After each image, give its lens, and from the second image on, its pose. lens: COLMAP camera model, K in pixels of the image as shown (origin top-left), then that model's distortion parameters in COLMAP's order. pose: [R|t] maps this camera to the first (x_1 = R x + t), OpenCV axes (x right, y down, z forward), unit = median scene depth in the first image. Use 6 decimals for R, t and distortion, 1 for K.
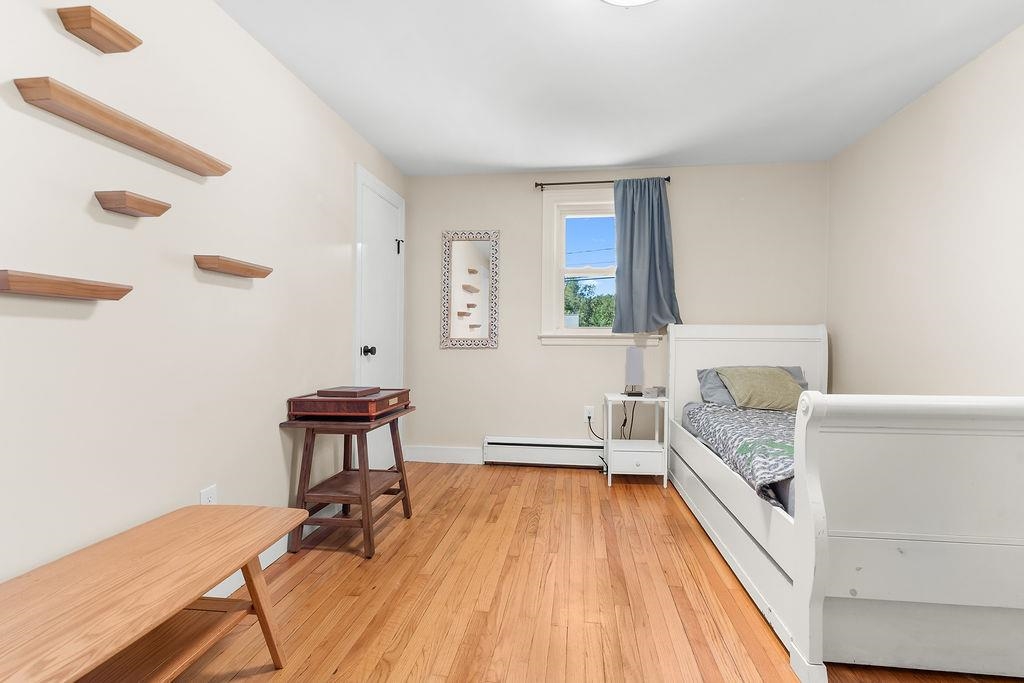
lens RADIAL K [[476.5, 0, 518.7], [0, 476.5, 339.2], [0, 0, 1]] dist [-0.002711, 0.000537]
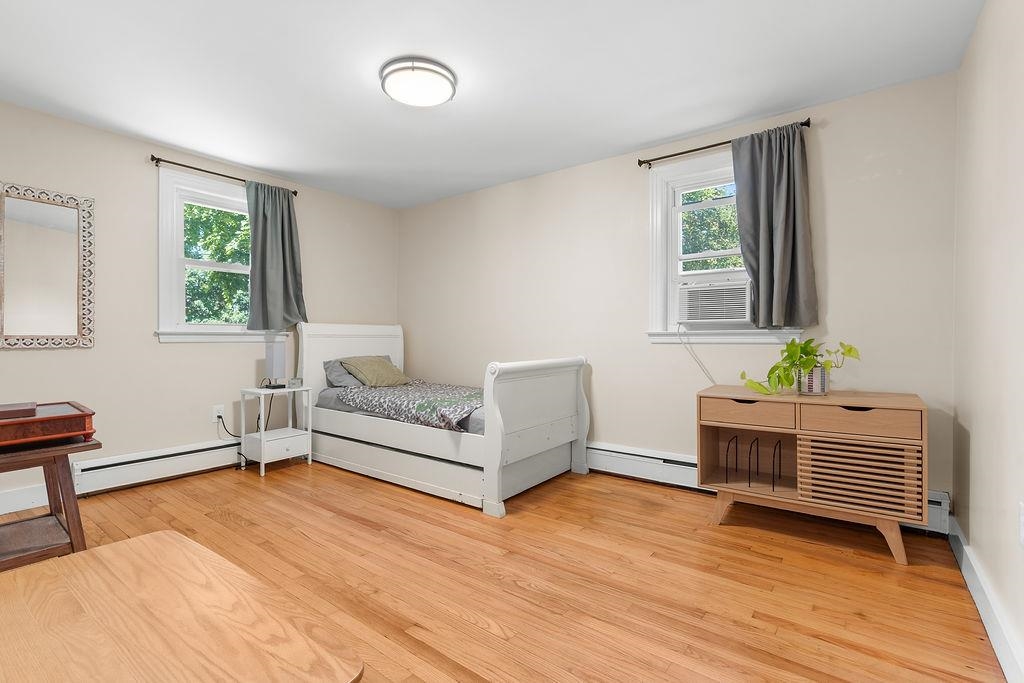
lens RADIAL K [[476.5, 0, 518.7], [0, 476.5, 339.2], [0, 0, 1]] dist [-0.002711, 0.000537]
pose [[0.479070, -0.008902, 0.877732, -0.433363], [0.003819, 0.999960, 0.008058, 0.000916], [-0.877768, -0.000508, 0.479085, 0.002057]]
